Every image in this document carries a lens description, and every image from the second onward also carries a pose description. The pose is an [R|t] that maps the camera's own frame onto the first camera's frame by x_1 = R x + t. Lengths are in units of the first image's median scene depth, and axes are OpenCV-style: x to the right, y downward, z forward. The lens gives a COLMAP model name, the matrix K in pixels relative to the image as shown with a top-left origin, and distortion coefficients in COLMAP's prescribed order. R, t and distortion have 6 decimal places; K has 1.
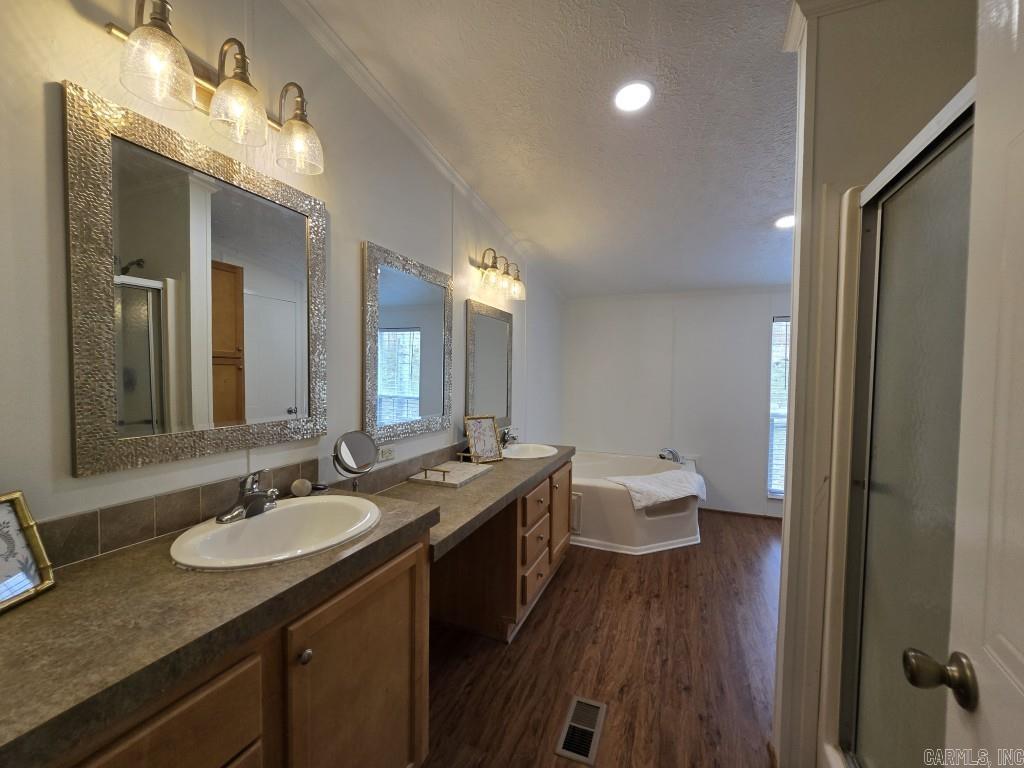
lens RADIAL K [[420.6, 0, 504.8], [0, 420.6, 386.4], [0, 0, 1]] dist [-0.009916, 0.003048]
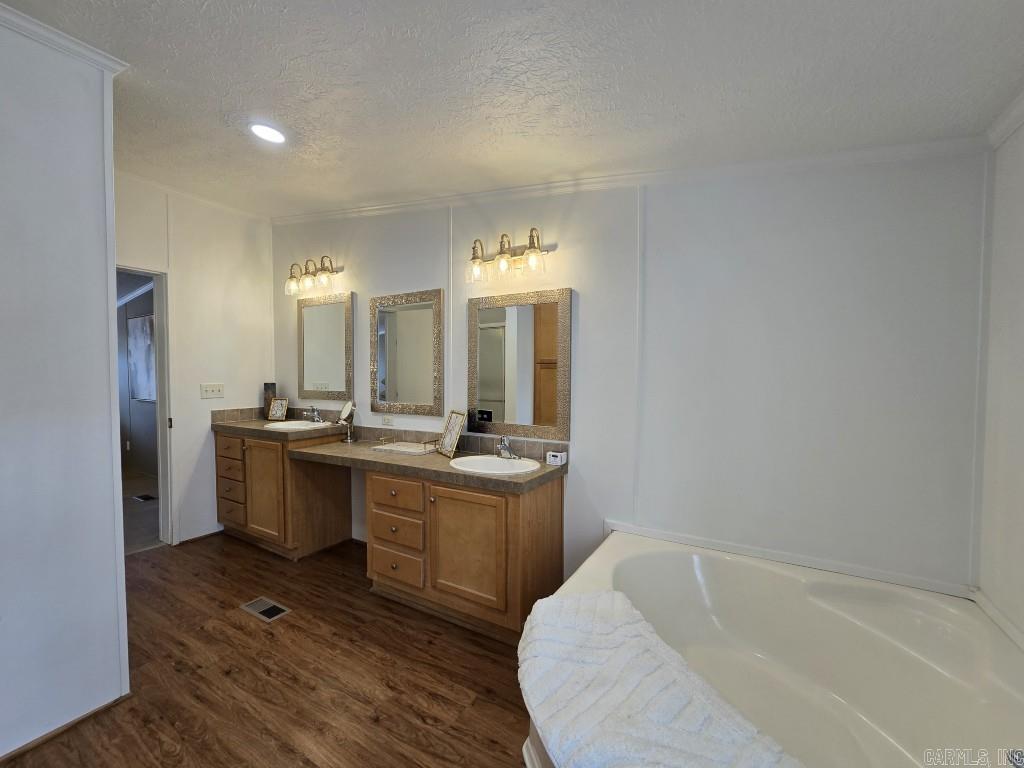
lens RADIAL K [[420.6, 0, 505.3], [0, 420.6, 387.8], [0, 0, 1]] dist [-0.009916, 0.003048]
pose [[-0.141384, 0.016182, -0.989823, 1.088670], [-0.039913, 0.998960, 0.022033, -0.015043], [0.989150, 0.042622, -0.140591, 1.451797]]
